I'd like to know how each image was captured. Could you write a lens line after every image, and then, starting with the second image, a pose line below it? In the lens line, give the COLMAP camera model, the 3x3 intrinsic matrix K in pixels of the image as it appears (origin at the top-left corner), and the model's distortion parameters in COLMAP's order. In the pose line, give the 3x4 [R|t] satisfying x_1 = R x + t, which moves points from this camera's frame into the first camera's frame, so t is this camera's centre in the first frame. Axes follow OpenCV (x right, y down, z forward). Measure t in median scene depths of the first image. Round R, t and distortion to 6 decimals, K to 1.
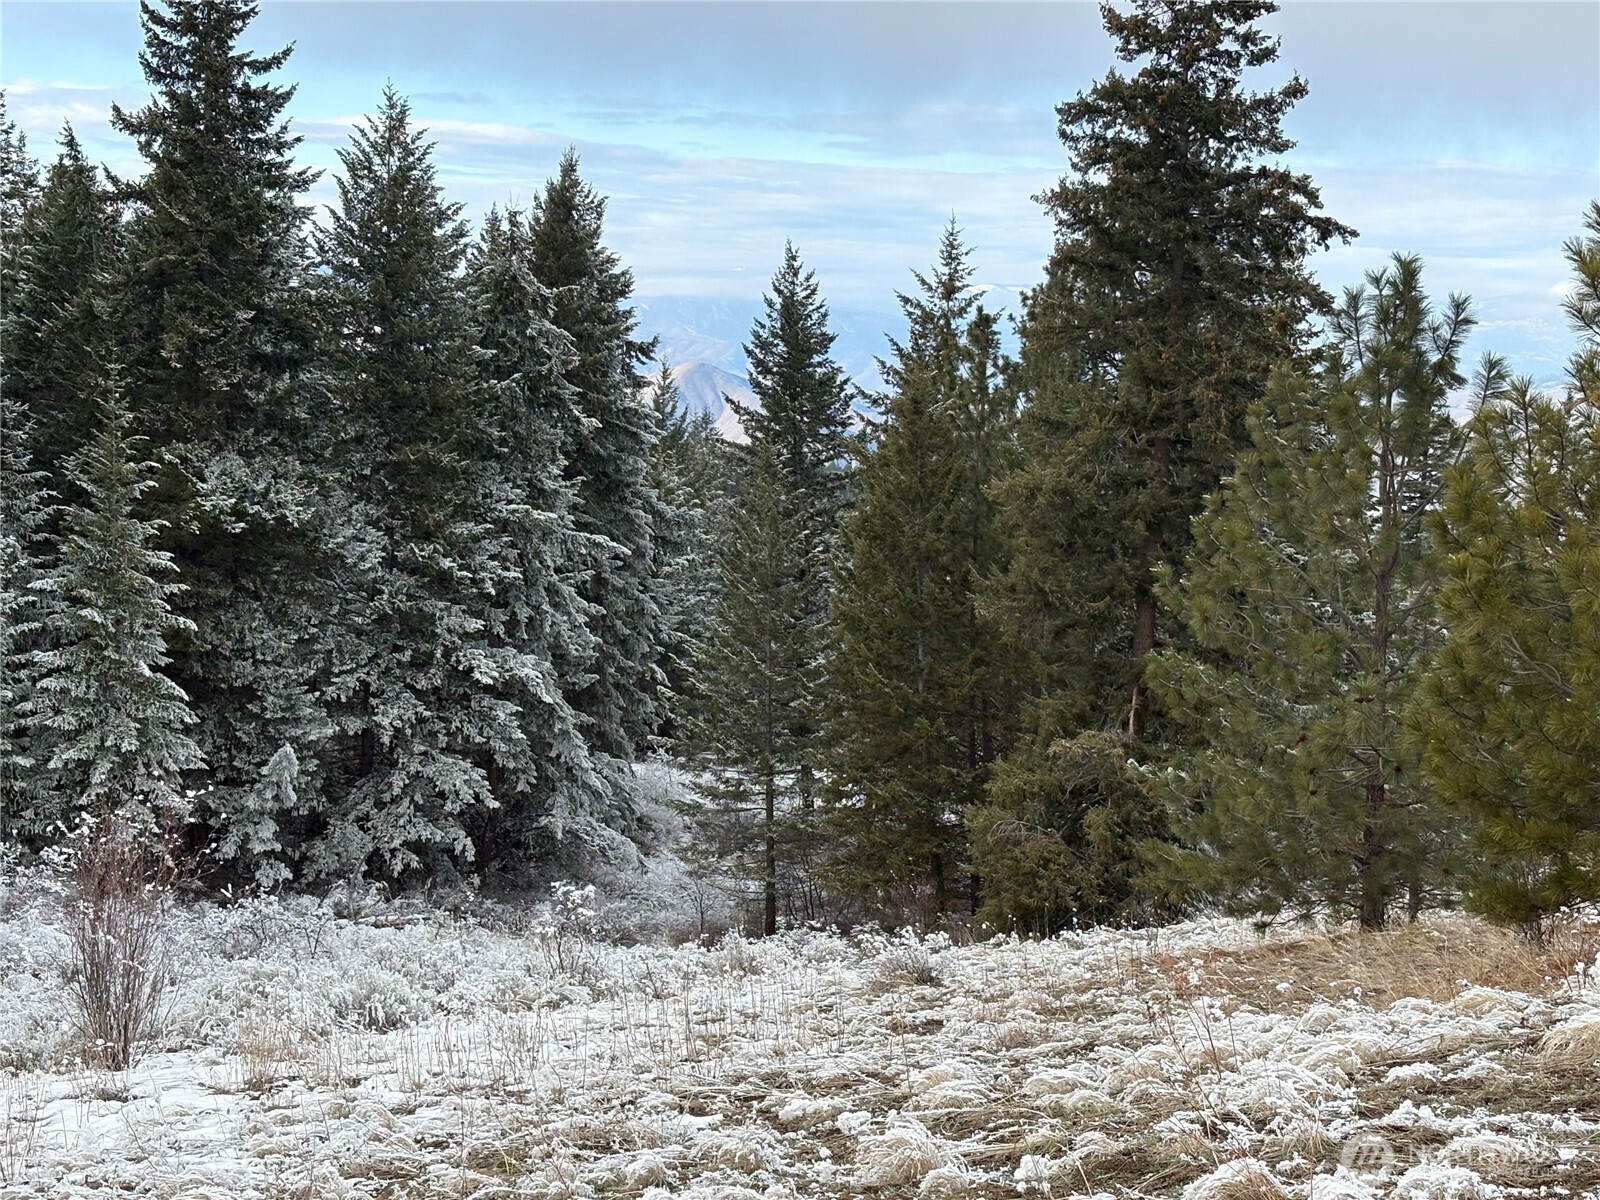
lens RADIAL K [[2715.8, 0, 805.7], [0, 2715.8, 645.9], [0, 0, 1]] dist [0.235588, -0.793475]
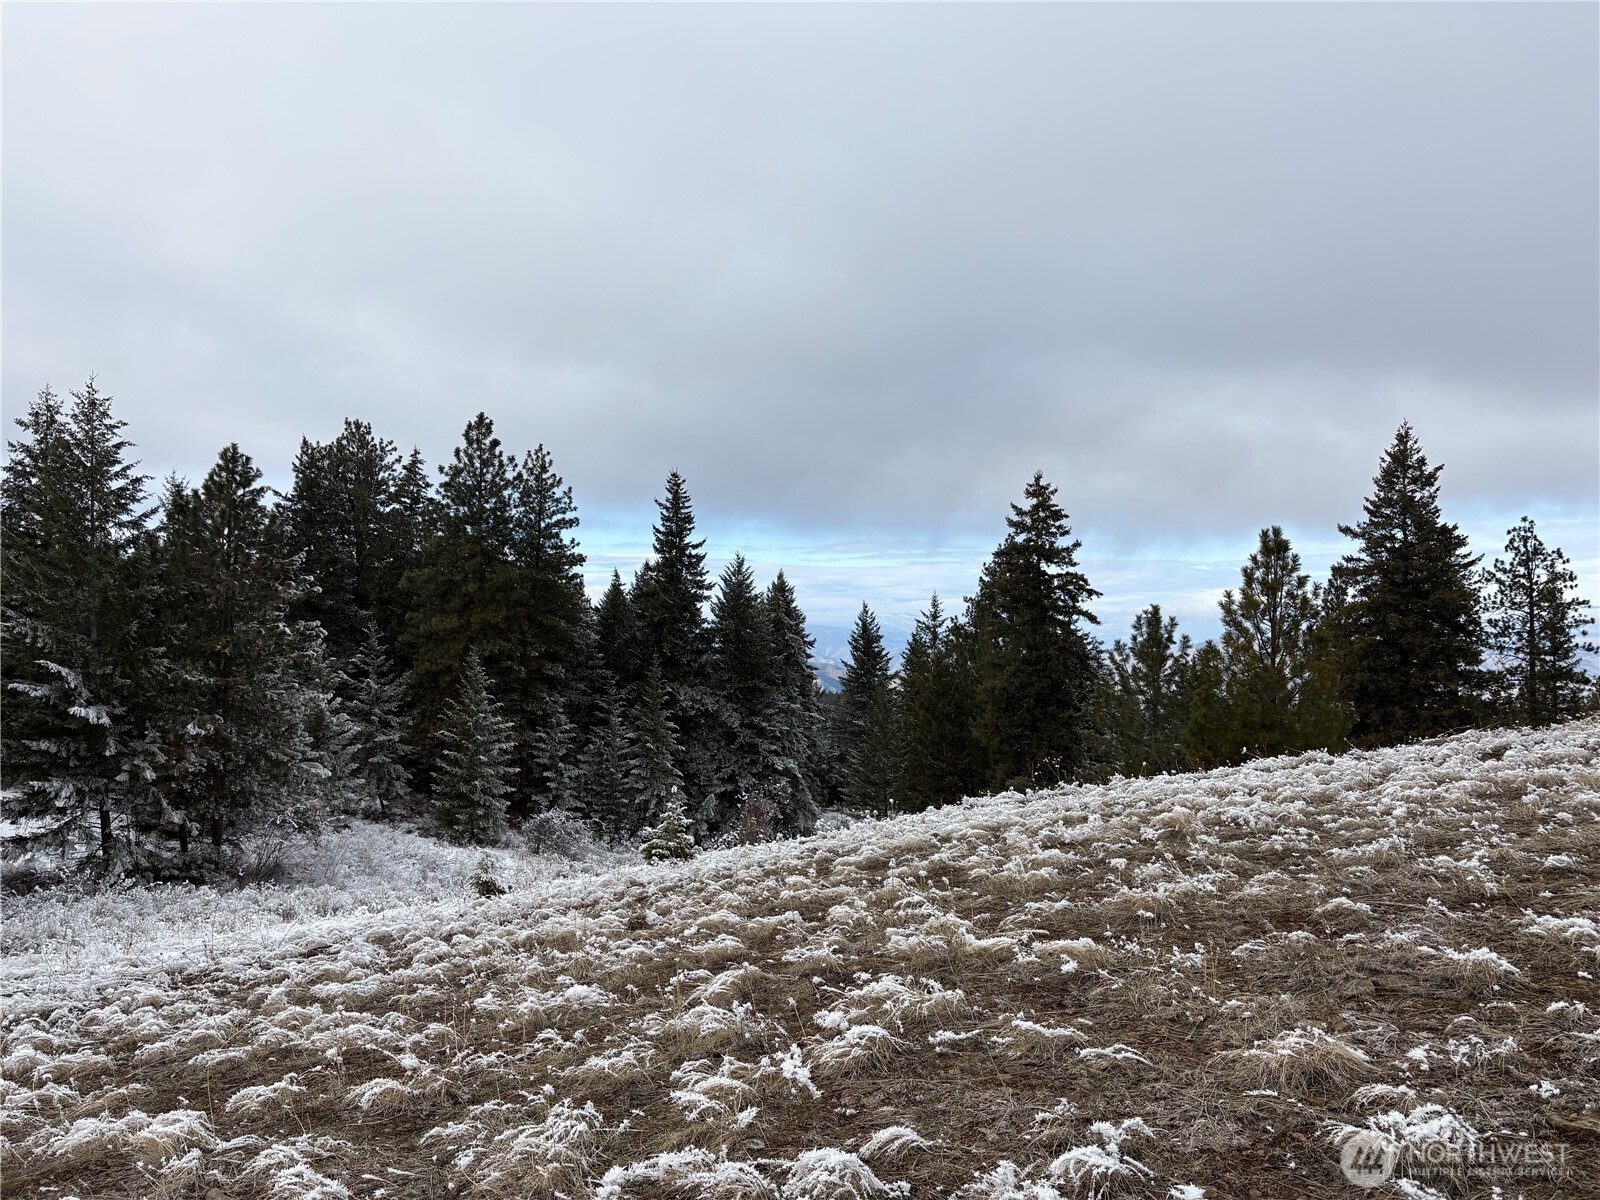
lens RADIAL K [[1219.1, 0, 800.0], [0, 1219.1, 600.0], [0, 0, 1]] dist [0.100701, -0.170363]
pose [[0.999506, -0.031371, 0.002021, -0.097033], [0.031335, 0.989102, -0.143857, 0.022726], [0.002514, 0.143849, 0.989596, -0.206735]]
